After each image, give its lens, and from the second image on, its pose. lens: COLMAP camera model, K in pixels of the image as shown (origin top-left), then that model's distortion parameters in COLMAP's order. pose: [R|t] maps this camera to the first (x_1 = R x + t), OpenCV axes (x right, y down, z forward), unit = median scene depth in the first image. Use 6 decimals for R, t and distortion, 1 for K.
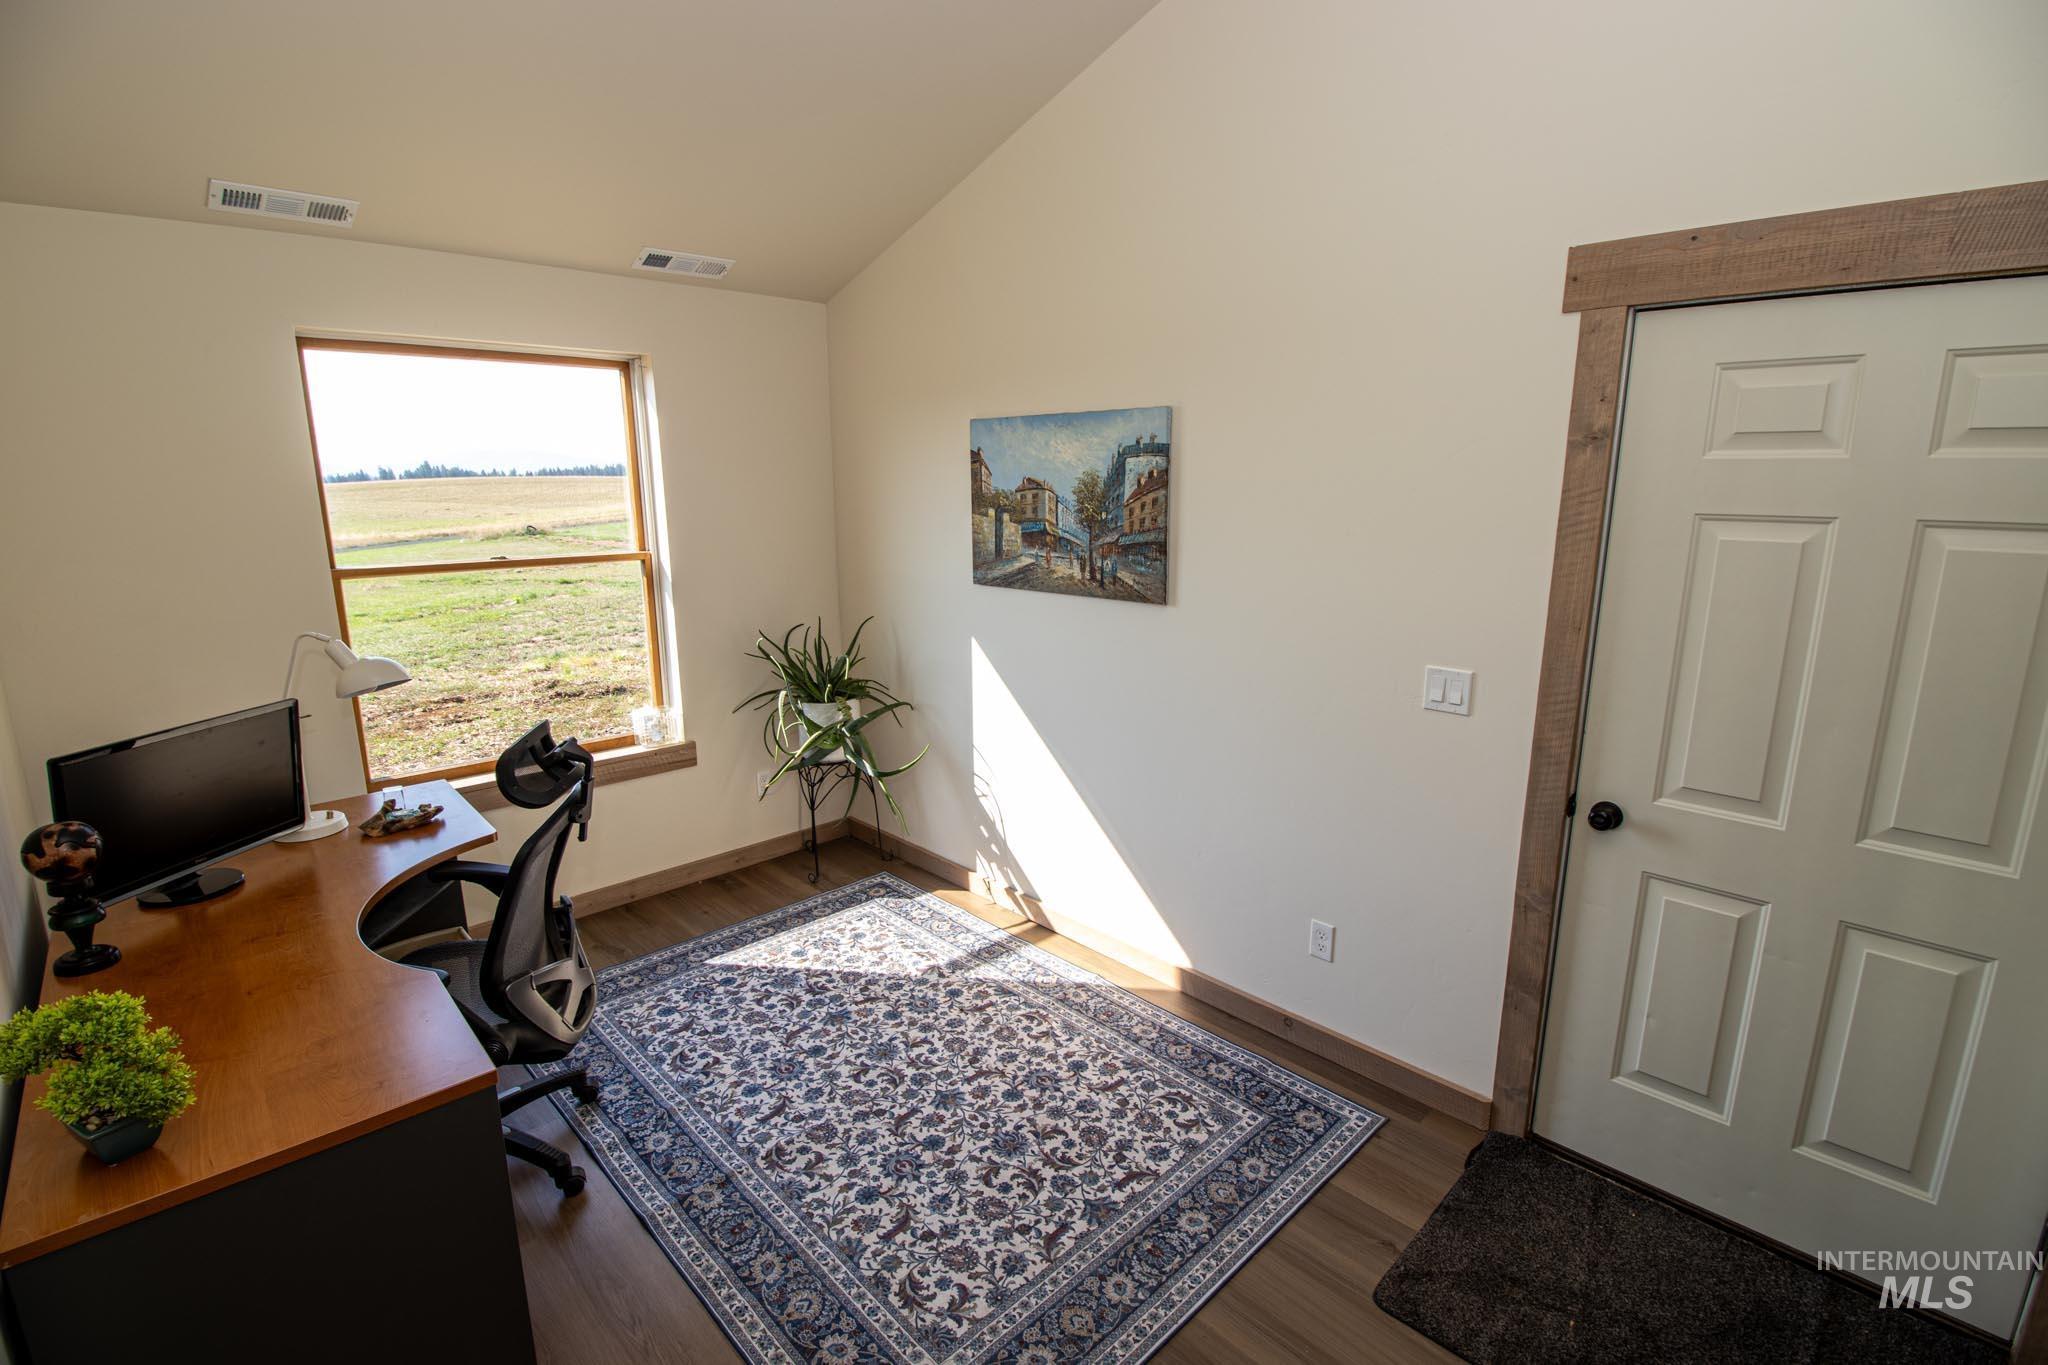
lens RADIAL K [[949.9, 0, 989.3], [0, 949.9, 679.3], [0, 0, 1]] dist [-0.007434, -0.008851]
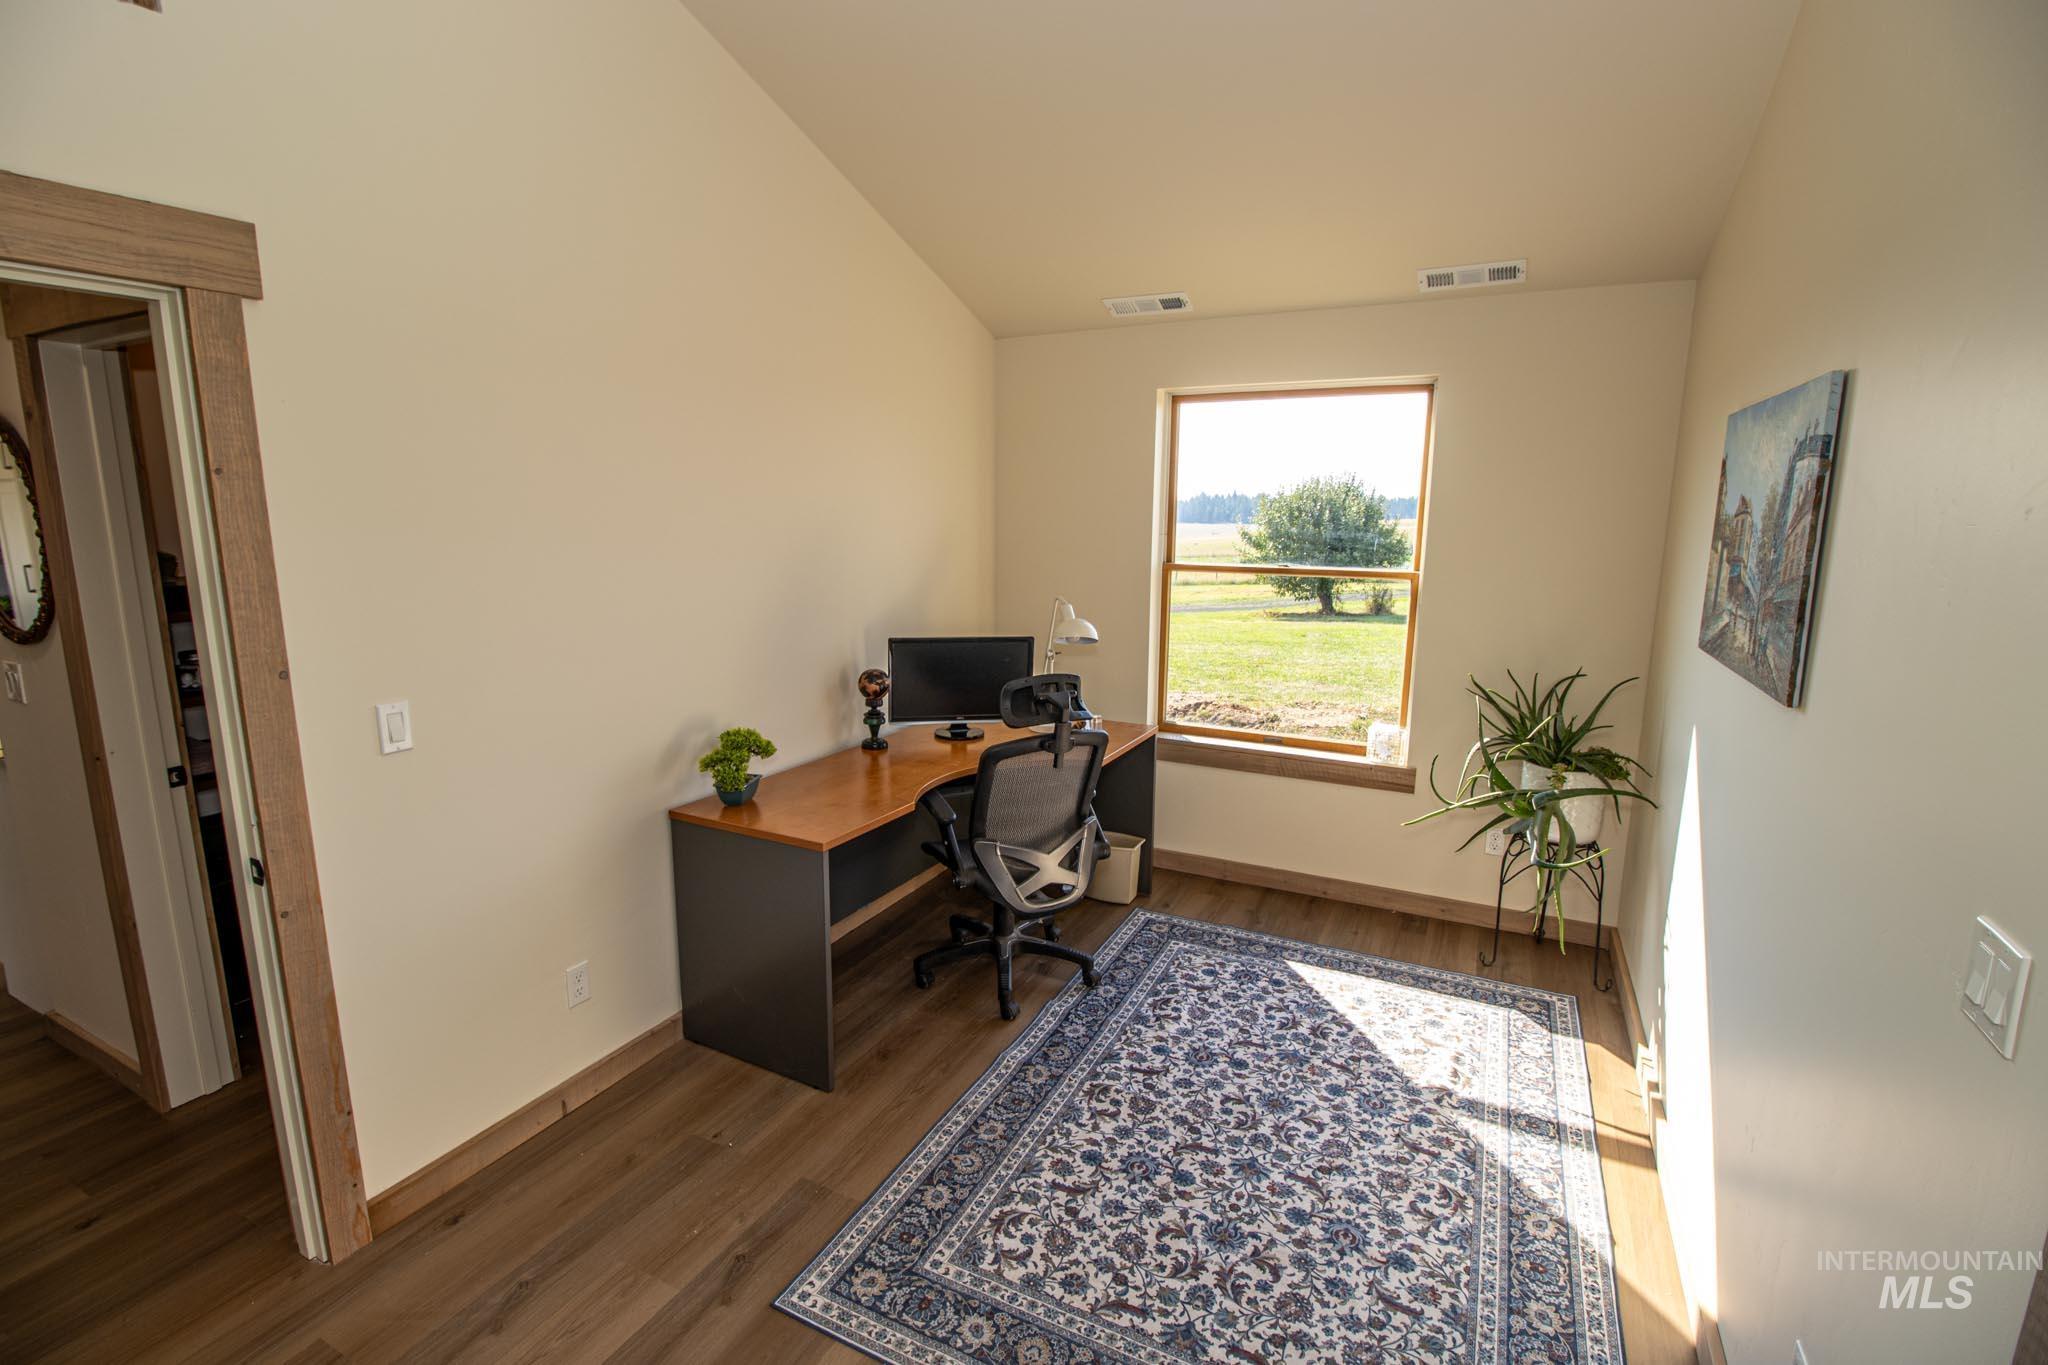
lens RADIAL K [[949.9, 0, 1029.6], [0, 949.9, 678.9], [0, 0, 1]] dist [-0.007434, -0.008851]
pose [[0.341356, 0.175076, -0.923485, 0.631181], [-0.205625, 0.972611, 0.108382, -0.070006], [0.917166, 0.152895, 0.368007, 0.390735]]
